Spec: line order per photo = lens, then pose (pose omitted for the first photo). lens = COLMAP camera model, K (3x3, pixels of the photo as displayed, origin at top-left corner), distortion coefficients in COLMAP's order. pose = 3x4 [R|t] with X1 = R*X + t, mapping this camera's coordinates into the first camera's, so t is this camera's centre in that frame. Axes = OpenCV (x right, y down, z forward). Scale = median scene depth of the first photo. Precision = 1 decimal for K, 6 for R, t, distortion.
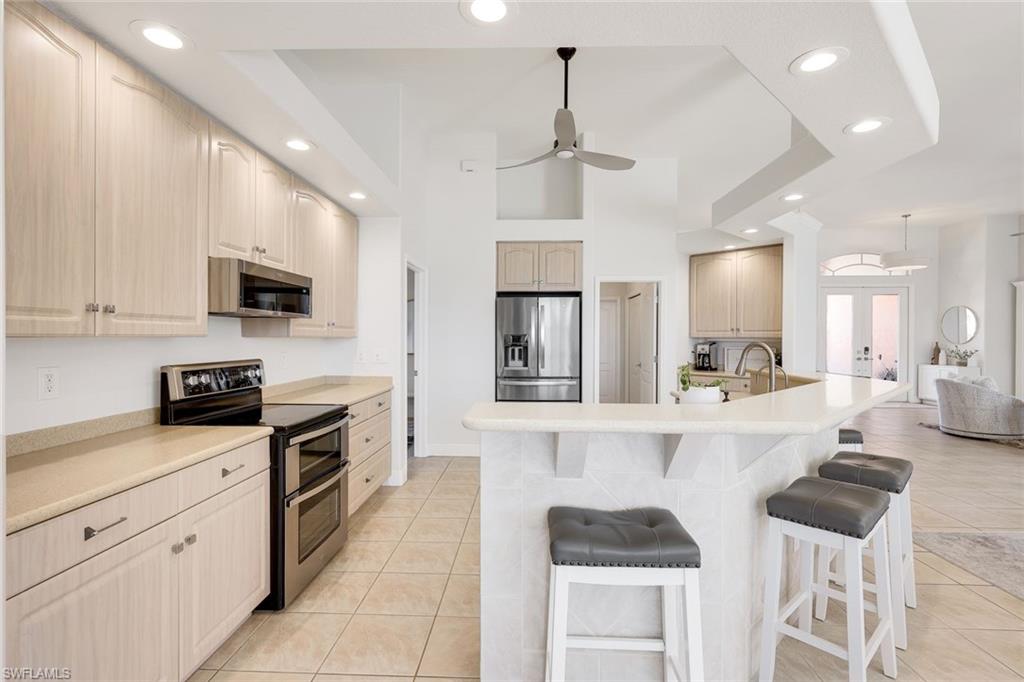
lens RADIAL K [[459.0, 0, 503.6], [0, 459.0, 342.8], [0, 0, 1]] dist [0.000512, -0.000917]
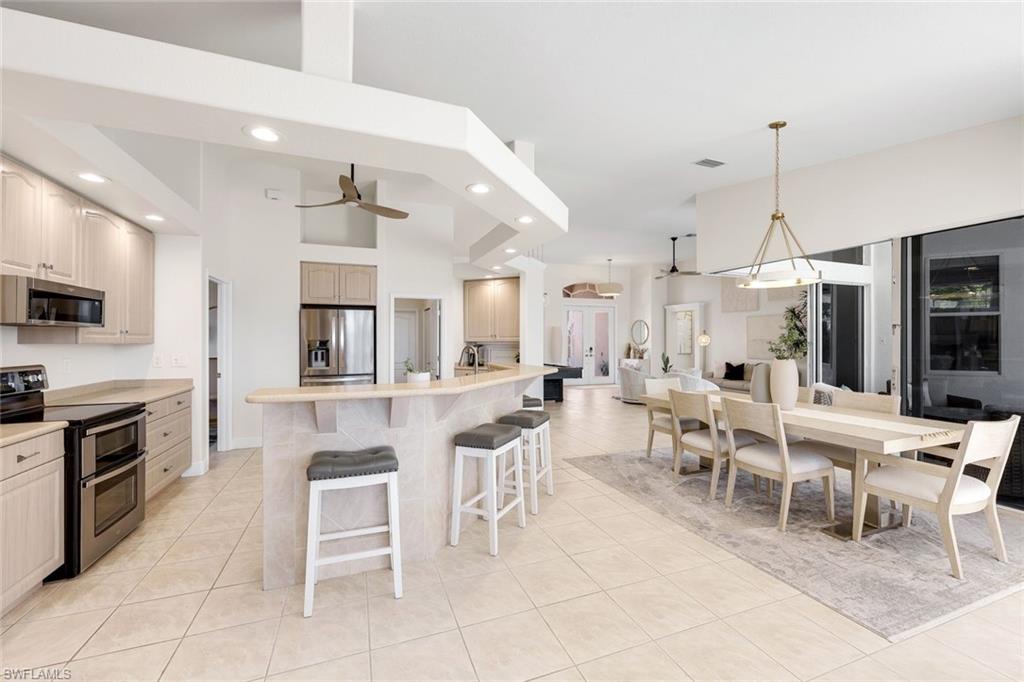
lens RADIAL K [[414.8, 0, 508.3], [0, 414.8, 340.2], [0, 0, 1]] dist [-0.002030, 0.000156]
pose [[0.917097, -0.003675, 0.398648, 0.057722], [0.009088, 0.999890, -0.011688, -0.000642], [-0.398561, 0.014342, 0.917030, -0.219885]]
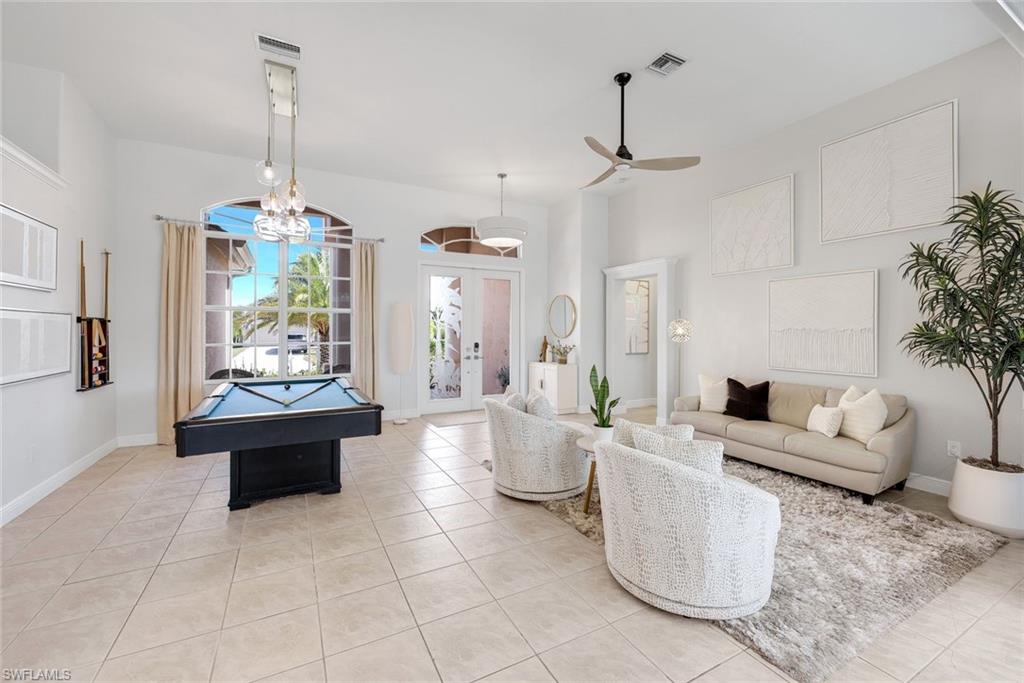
lens RADIAL K [[414.8, 0, 507.6], [0, 414.8, 332.3], [0, 0, 1]] dist [-0.002030, 0.000156]
pose [[0.862243, -0.007164, 0.506443, 1.030401], [0.009916, 0.999947, -0.002739, -0.014971], [-0.506397, 0.007383, 0.862269, 0.755832]]
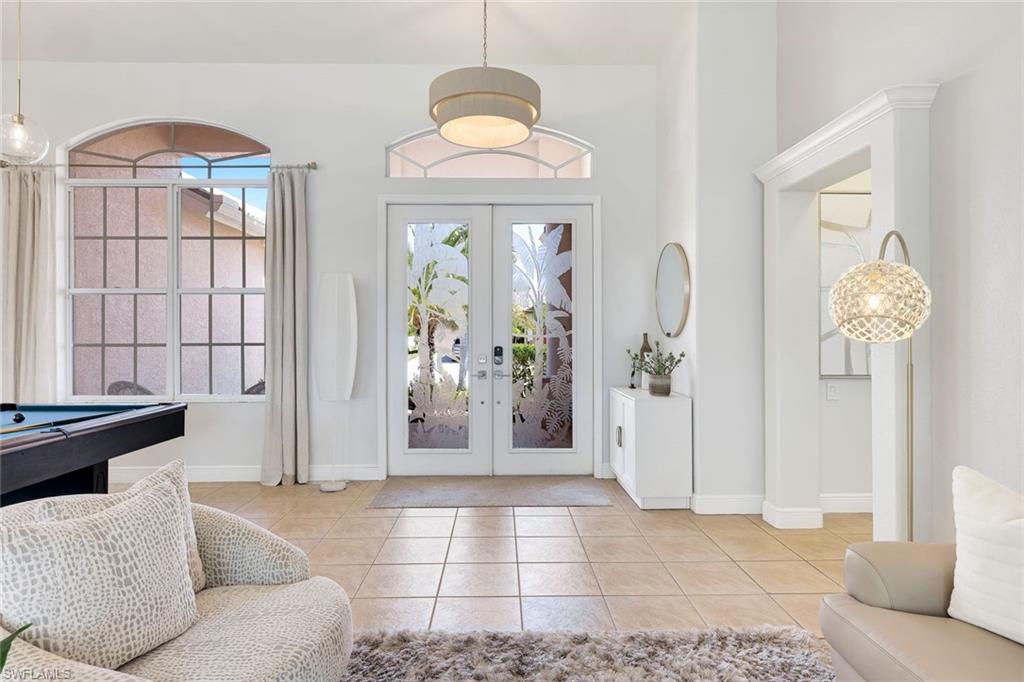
lens RADIAL K [[549.3, 0, 510.9], [0, 549.3, 332.0], [0, 0, 1]] dist [-0.002566, 0.000048]
pose [[0.998165, -0.006087, 0.060250, 1.696264], [0.007070, 0.999845, -0.016109, 0.009232], [-0.060143, 0.016506, 0.998053, 1.092167]]
